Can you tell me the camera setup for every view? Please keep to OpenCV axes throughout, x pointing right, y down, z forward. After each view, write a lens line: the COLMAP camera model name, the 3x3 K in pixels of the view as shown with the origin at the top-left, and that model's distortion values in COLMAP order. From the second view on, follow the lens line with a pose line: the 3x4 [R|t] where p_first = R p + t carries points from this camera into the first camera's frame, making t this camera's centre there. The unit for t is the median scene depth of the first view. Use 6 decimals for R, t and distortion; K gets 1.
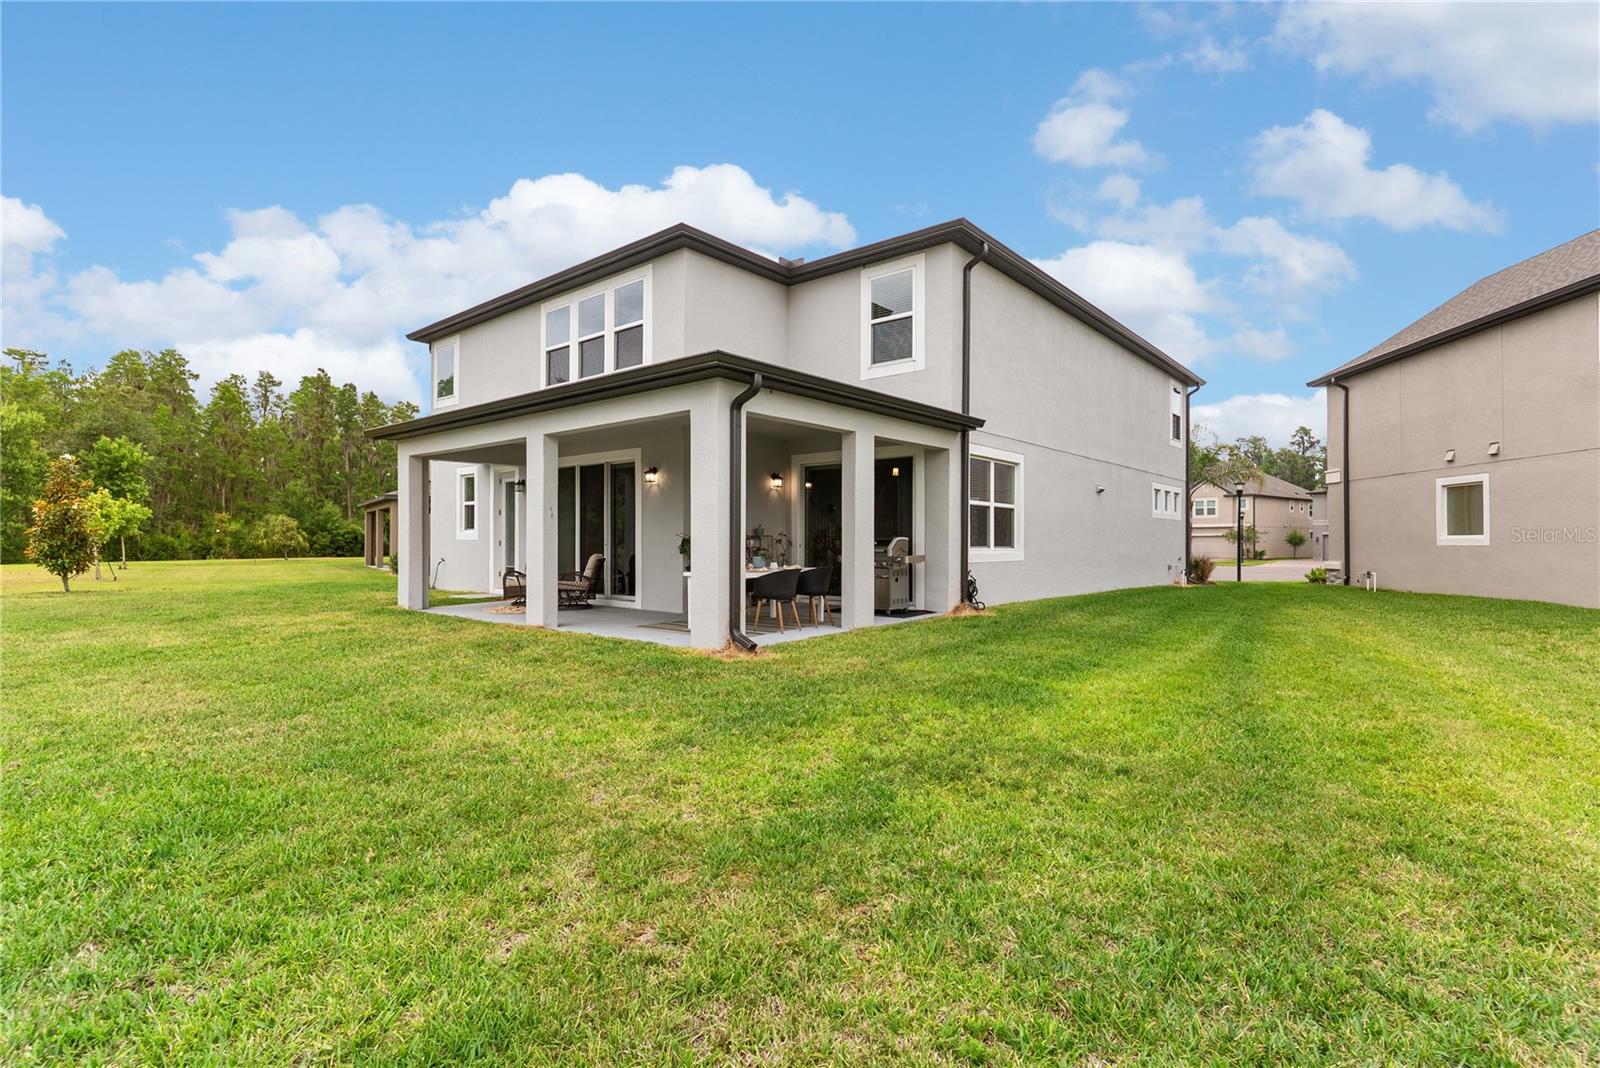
lens RADIAL K [[760.3, 0, 800.0], [0, 760.3, 534.0], [0, 0, 1]] dist [0.003579, 0.000180]
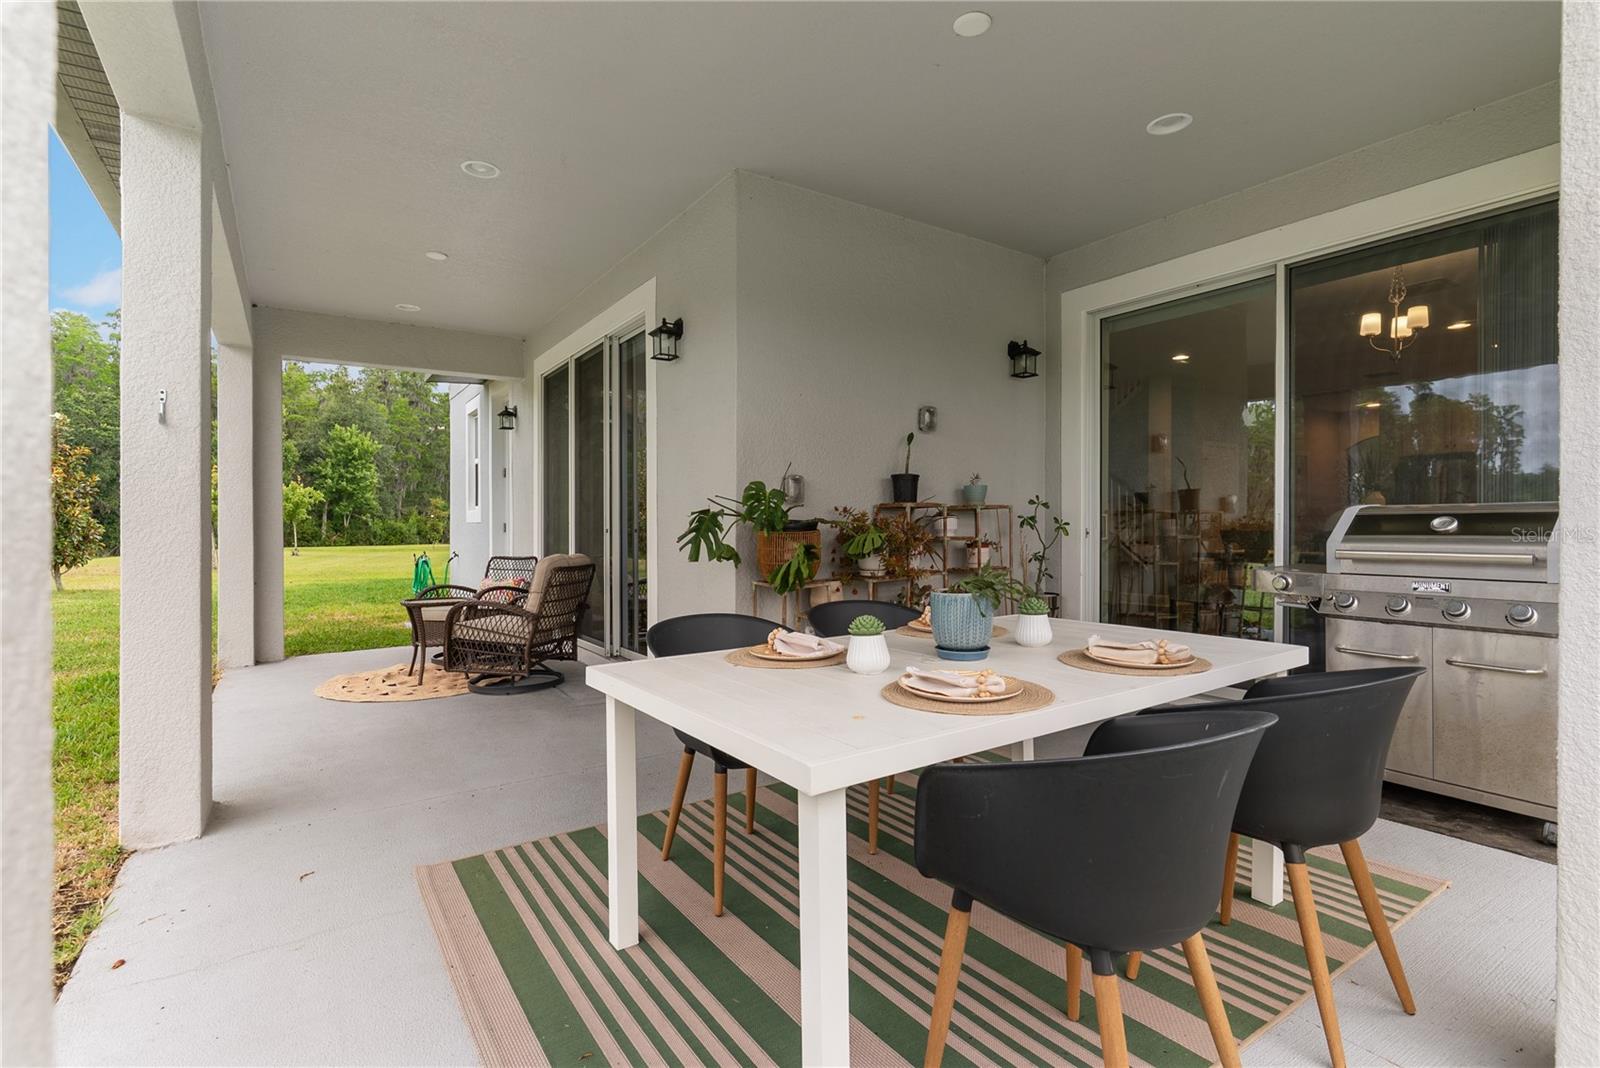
lens RADIAL K [[760.3, 0, 800.0], [0, 760.3, 534.0], [0, 0, 1]] dist [0.003579, 0.000180]
pose [[0.958063, 0.000397, -0.286558, -0.020735], [0.005624, 0.999780, 0.020186, 0.005629], [0.286503, -0.020951, 0.957850, 0.446958]]
